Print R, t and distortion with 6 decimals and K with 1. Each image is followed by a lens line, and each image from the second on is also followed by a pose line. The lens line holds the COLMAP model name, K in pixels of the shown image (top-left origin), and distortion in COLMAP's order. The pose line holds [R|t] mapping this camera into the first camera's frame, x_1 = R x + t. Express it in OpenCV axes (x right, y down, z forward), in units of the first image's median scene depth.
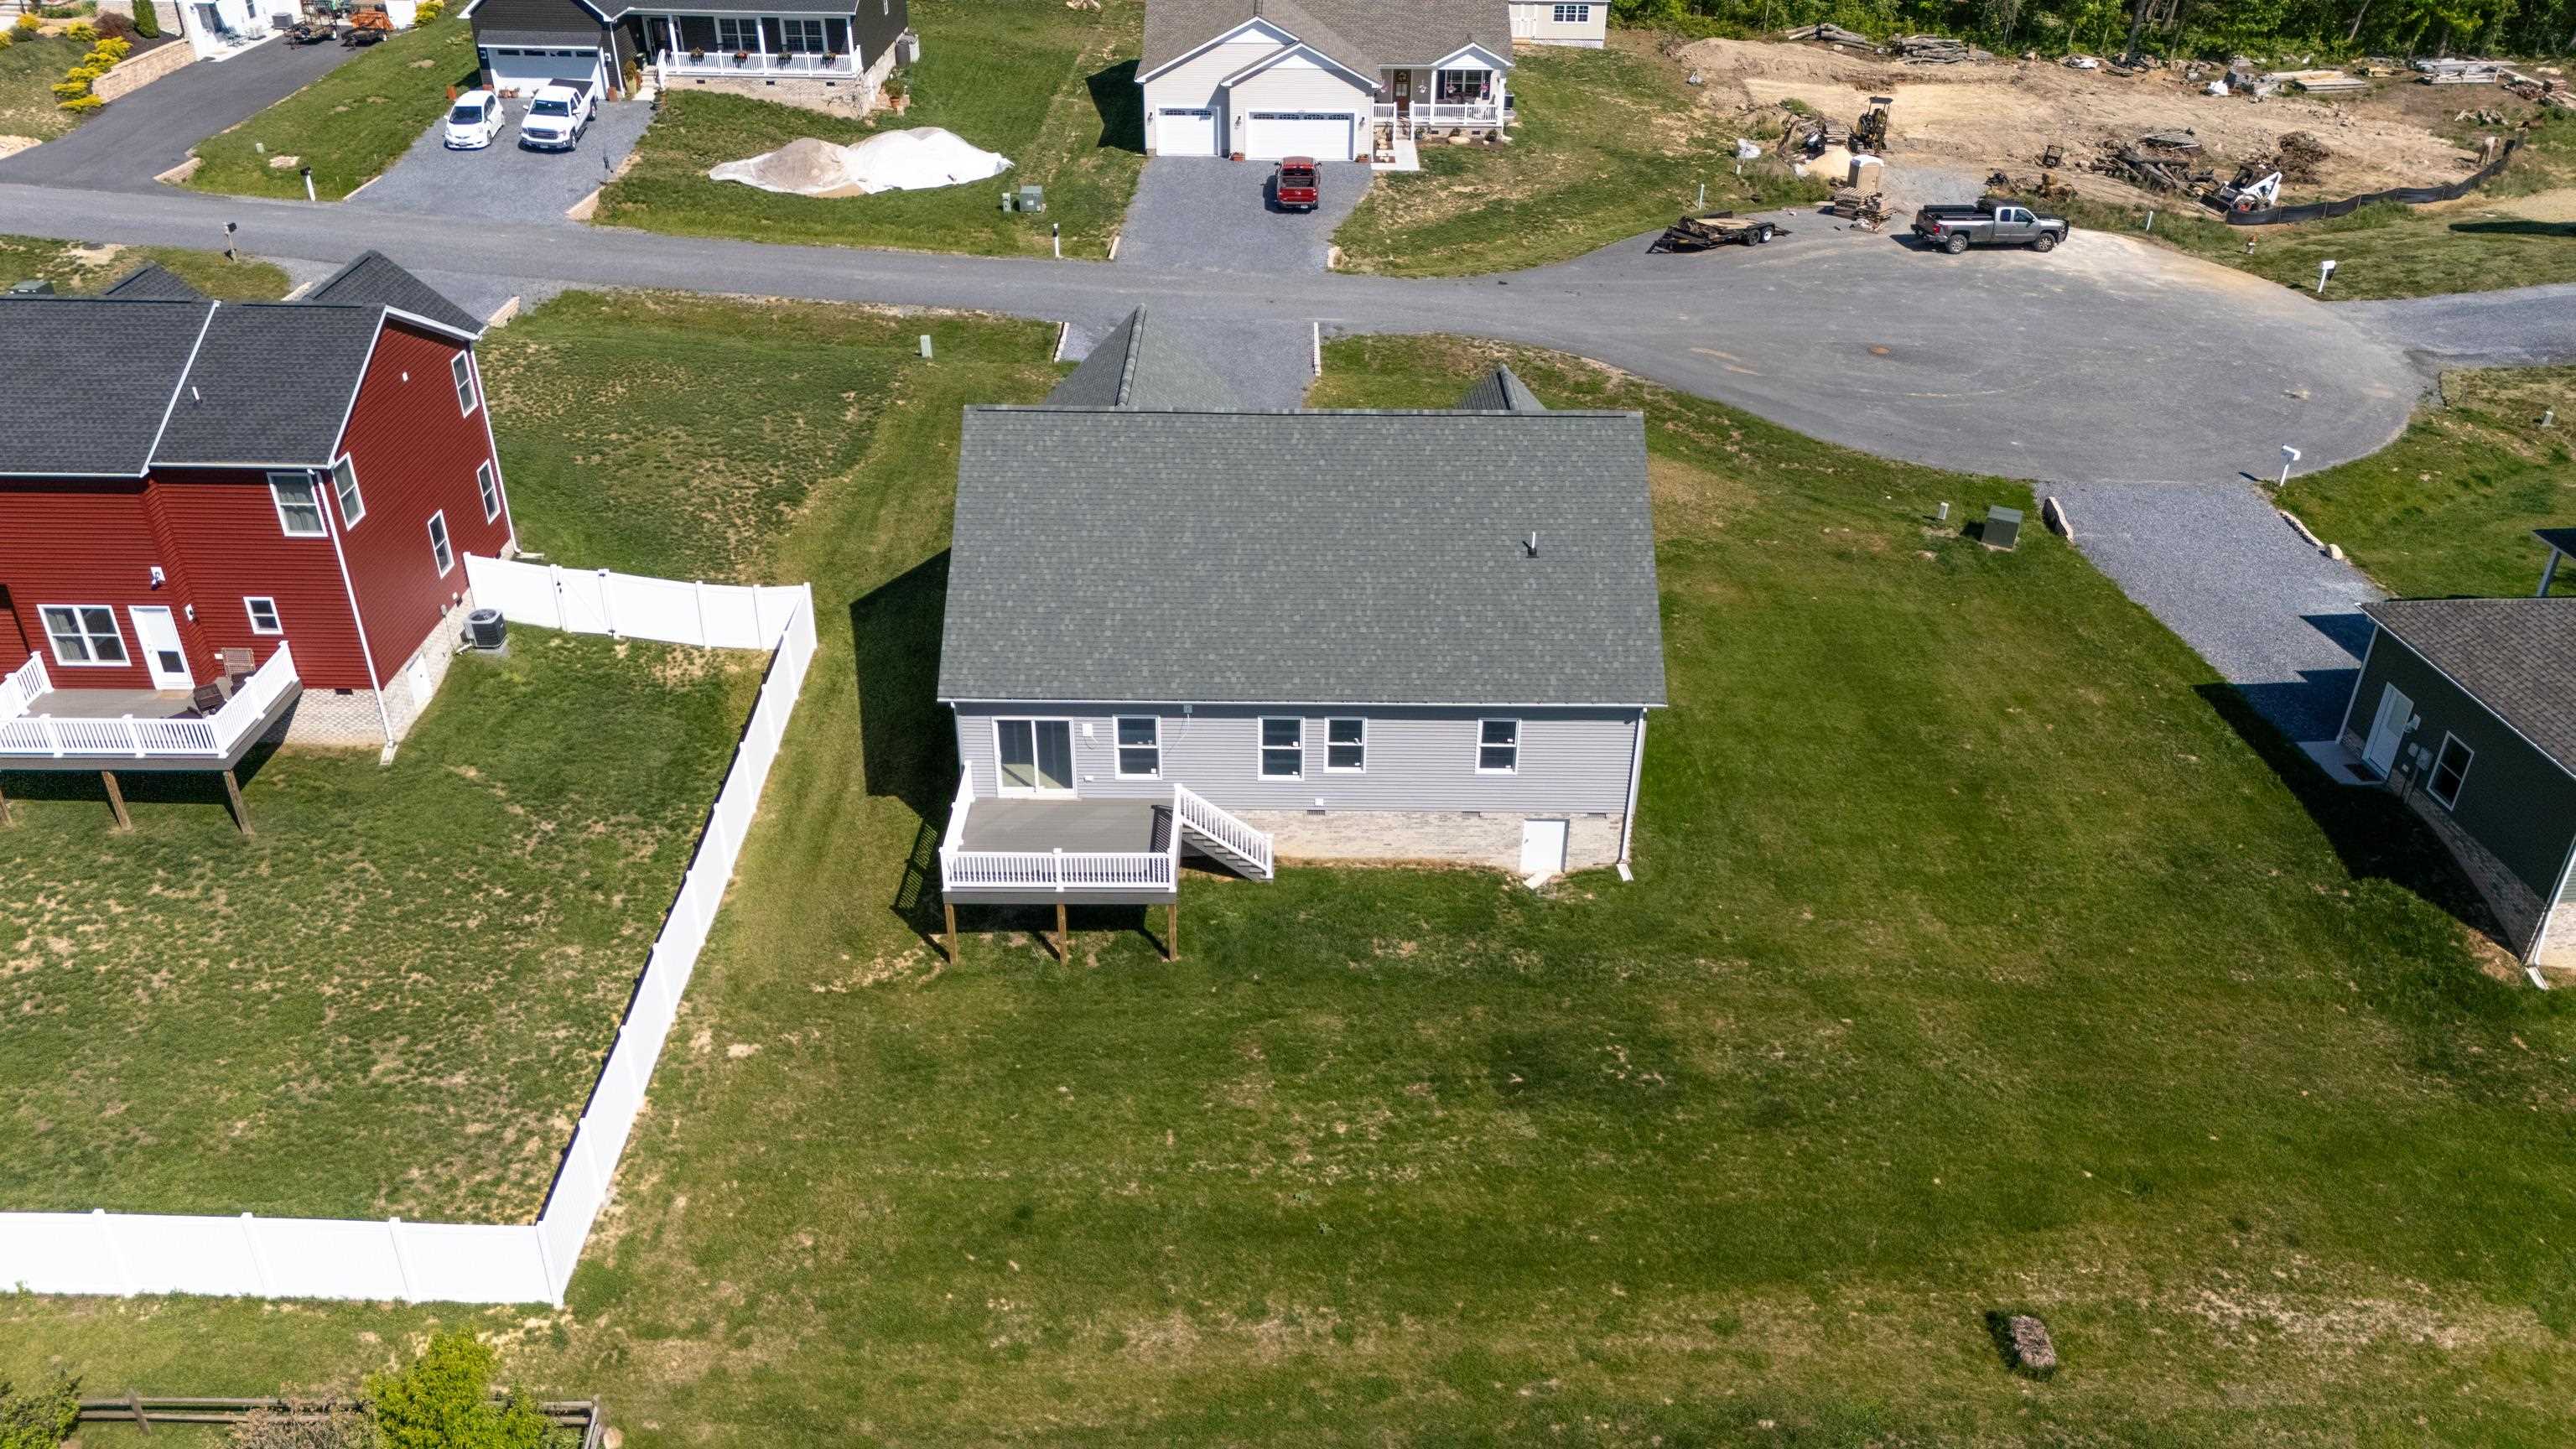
lens RADIAL K [[1903.0, 0, 1292.3], [0, 1903.0, 701.4], [0, 0, 1]] dist [0.057668, -0.044155]
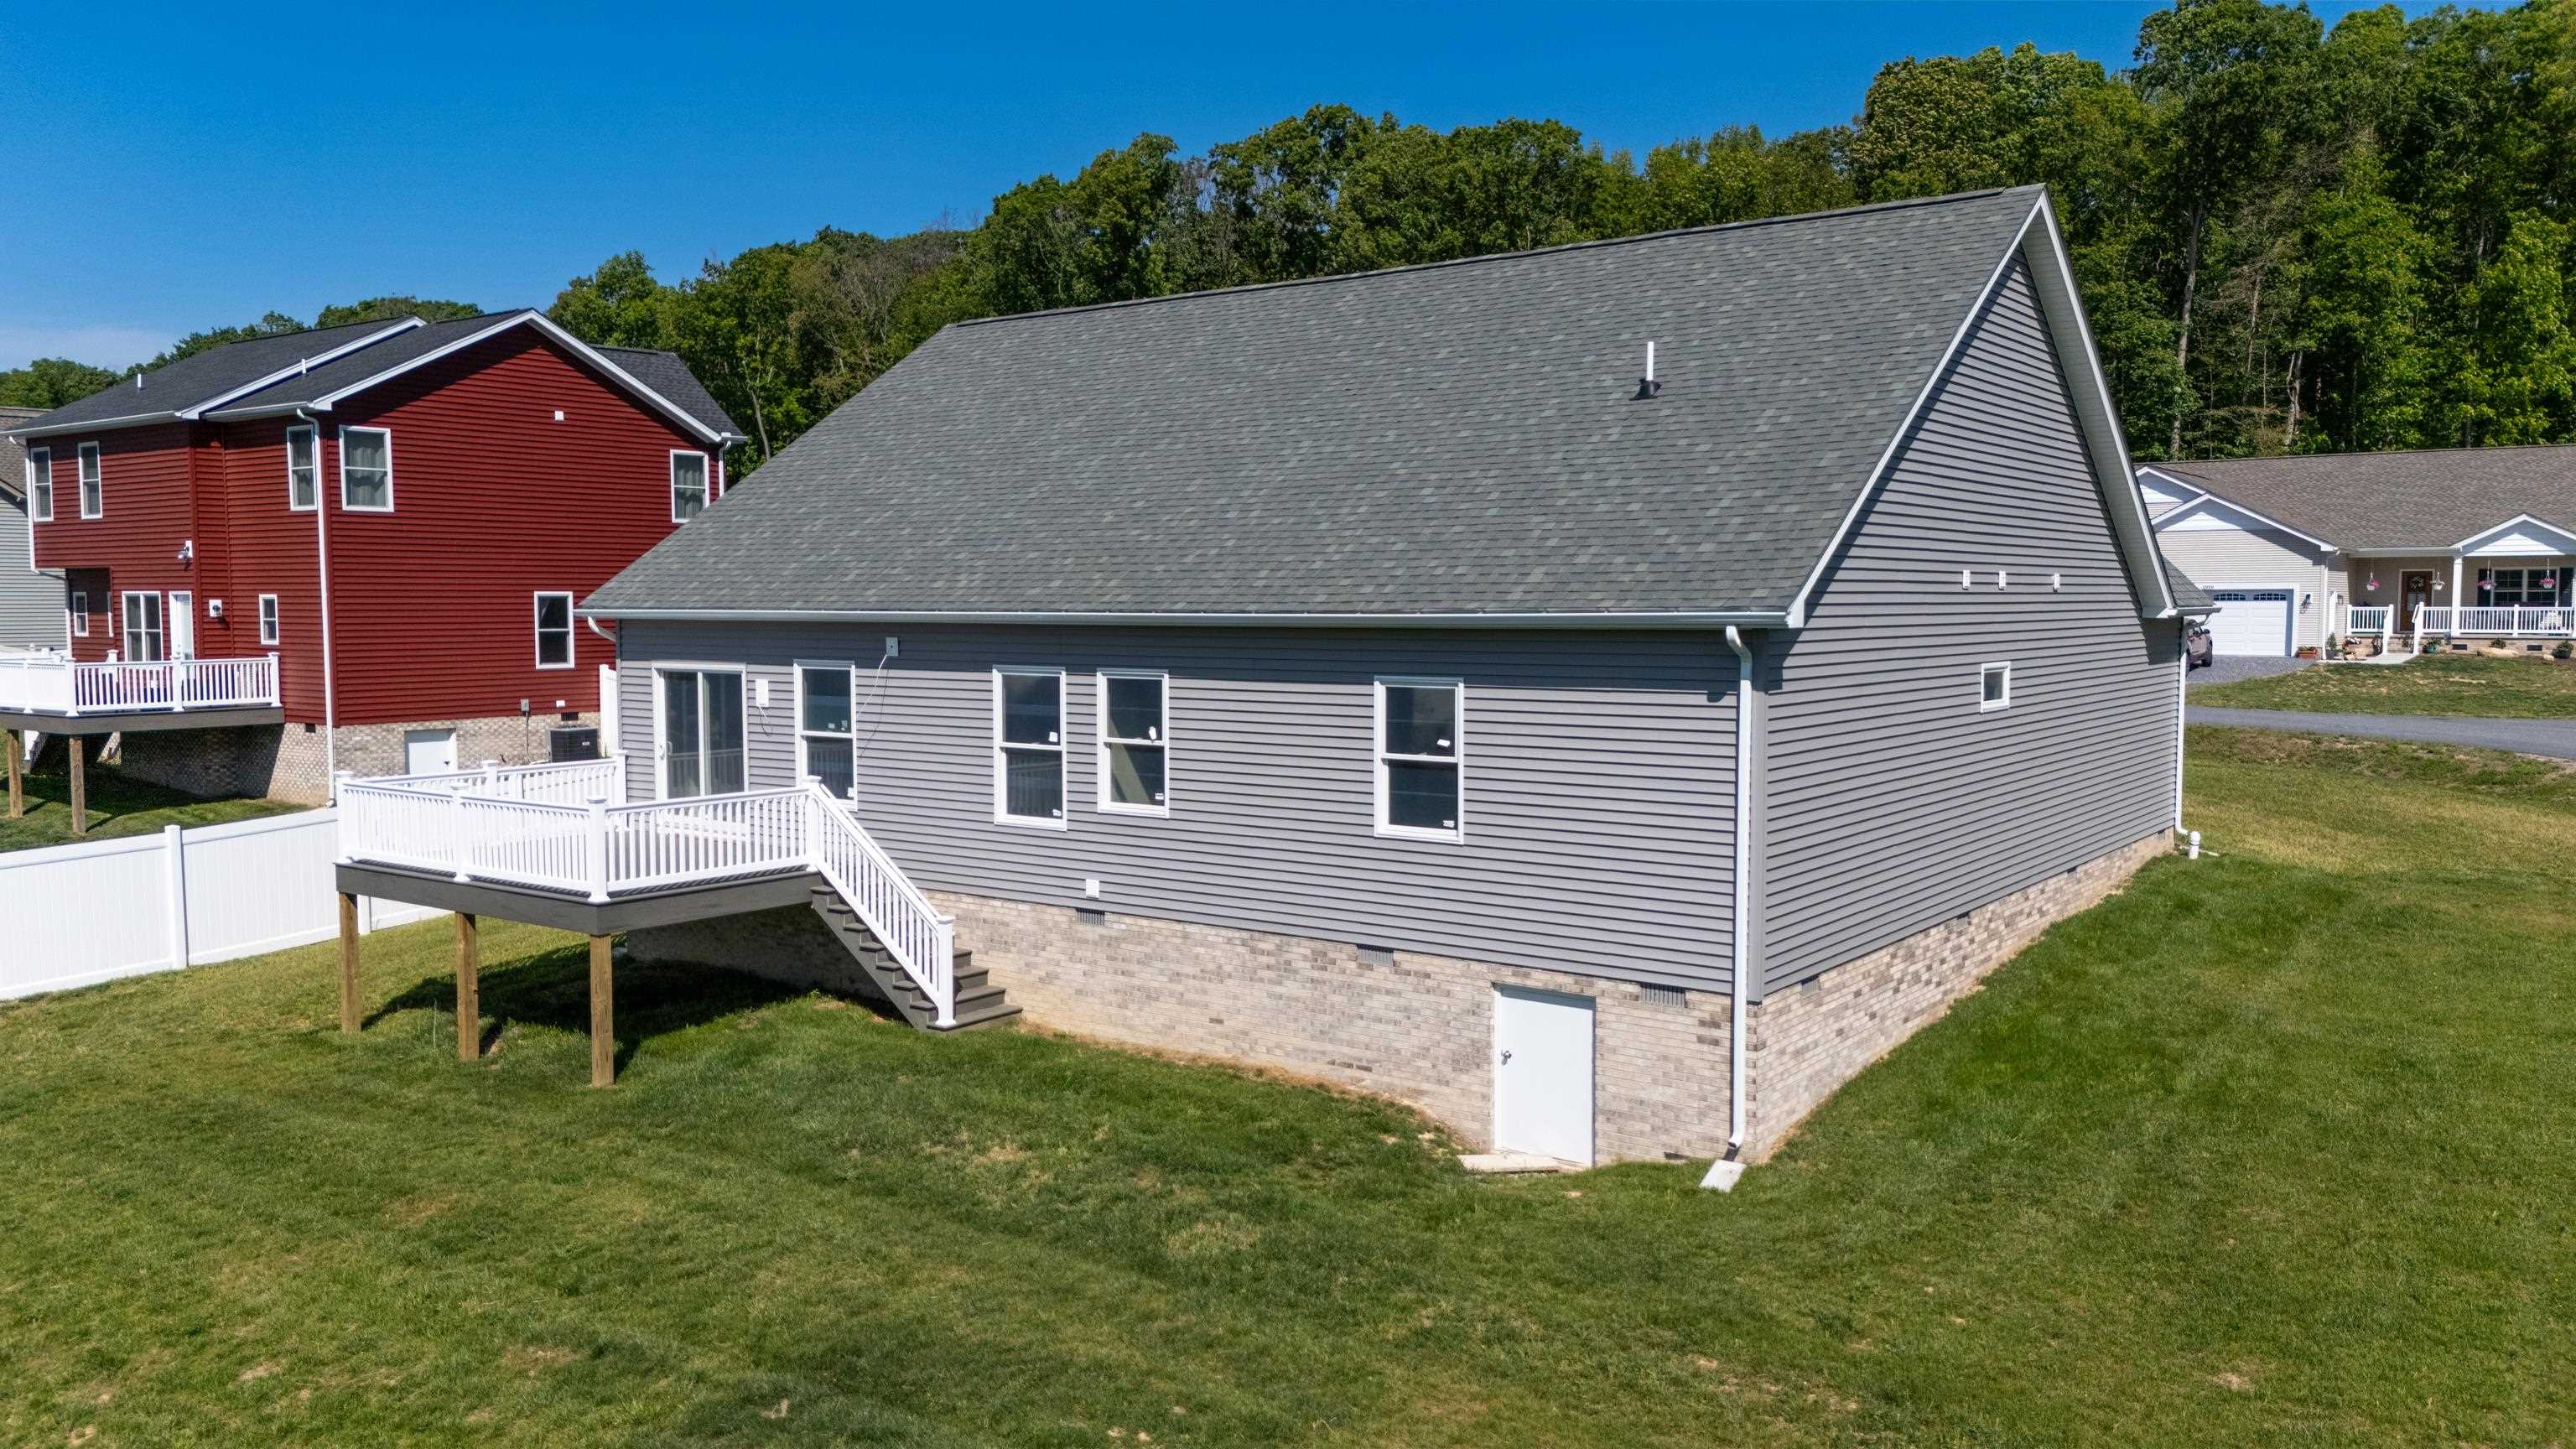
lens RADIAL K [[1903.0, 0, 1303.4], [0, 1903.0, 722.9], [0, 0, 1]] dist [0.057668, -0.044155]
pose [[0.805520, 0.027797, -0.591916, 0.316816], [-0.286274, 0.892852, -0.347652, 0.158710], [0.518830, 0.449491, 0.727168, 0.671864]]
